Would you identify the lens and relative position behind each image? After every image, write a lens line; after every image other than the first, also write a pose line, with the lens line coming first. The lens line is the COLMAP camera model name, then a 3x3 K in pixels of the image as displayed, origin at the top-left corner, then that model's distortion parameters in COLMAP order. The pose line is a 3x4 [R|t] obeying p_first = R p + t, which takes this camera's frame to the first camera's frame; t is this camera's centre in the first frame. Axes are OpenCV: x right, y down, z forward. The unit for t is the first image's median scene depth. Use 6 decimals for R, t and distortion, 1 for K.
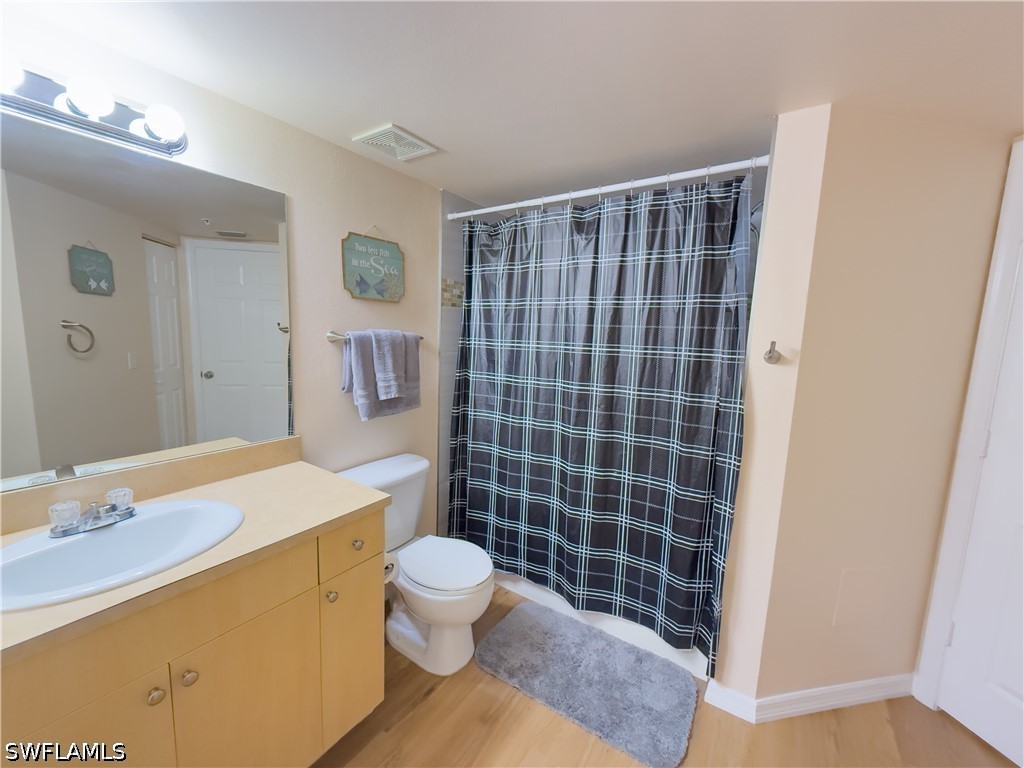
lens RADIAL K [[410.1, 0, 512.0], [0, 410.1, 384.0], [0, 0, 1]] dist [-0.000882, -0.000267]
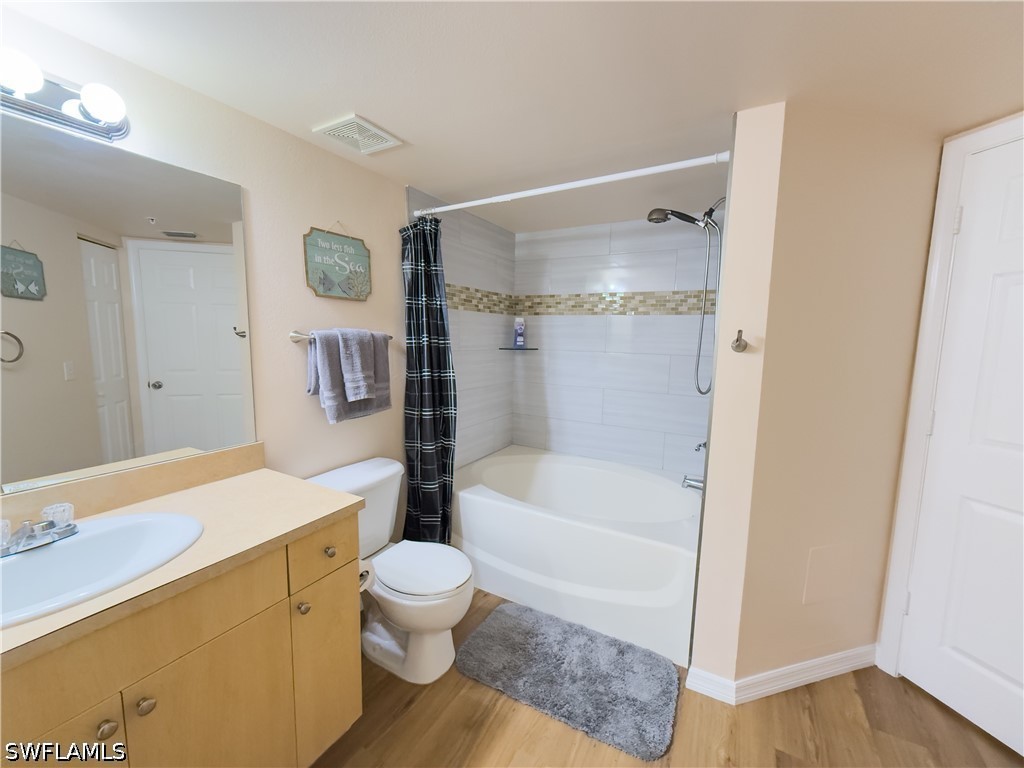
lens RADIAL K [[410.1, 0, 512.0], [0, 410.1, 384.0], [0, 0, 1]] dist [-0.000882, -0.000267]
pose [[0.996511, -0.028993, 0.078262, -0.016791], [0.029898, 0.999499, -0.010412, 0.021895], [-0.077921, 0.012716, 0.996878, 0.013950]]
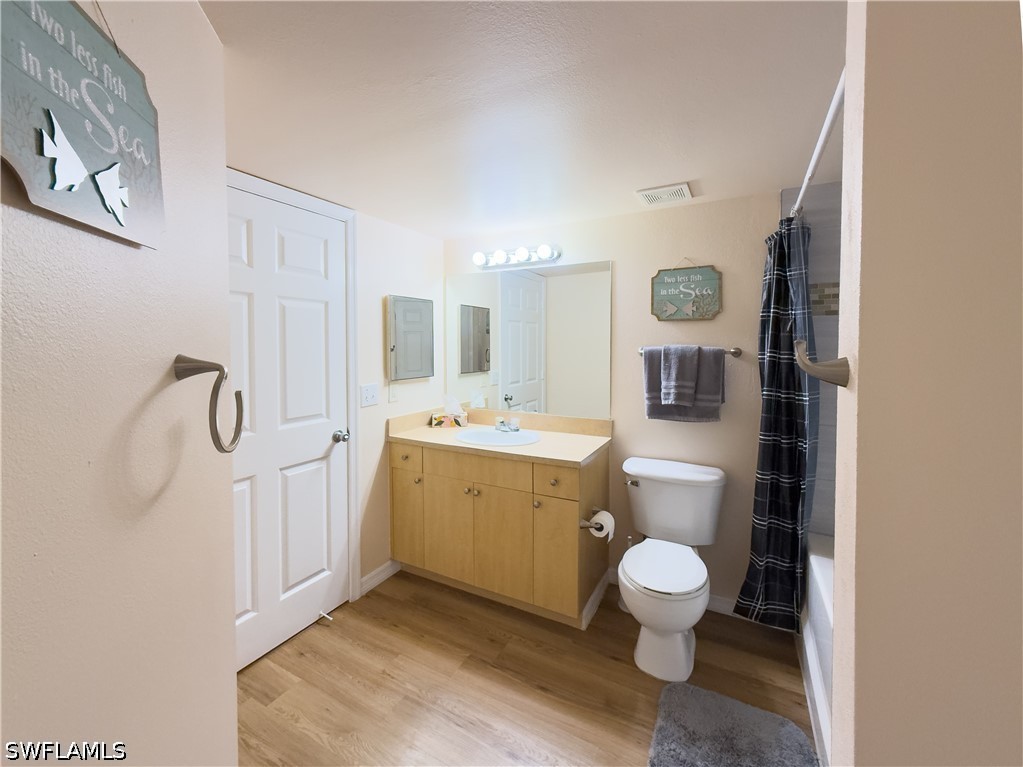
lens RADIAL K [[424.4, 0, 511.5], [0, 424.4, 356.1], [0, 0, 1]] dist [-0.000496, -0.000059]
pose [[0.089003, -0.012940, -0.995947, 0.968604], [-0.128406, 0.991423, -0.024356, -0.014459], [0.987720, 0.130053, 0.086578, 0.511859]]
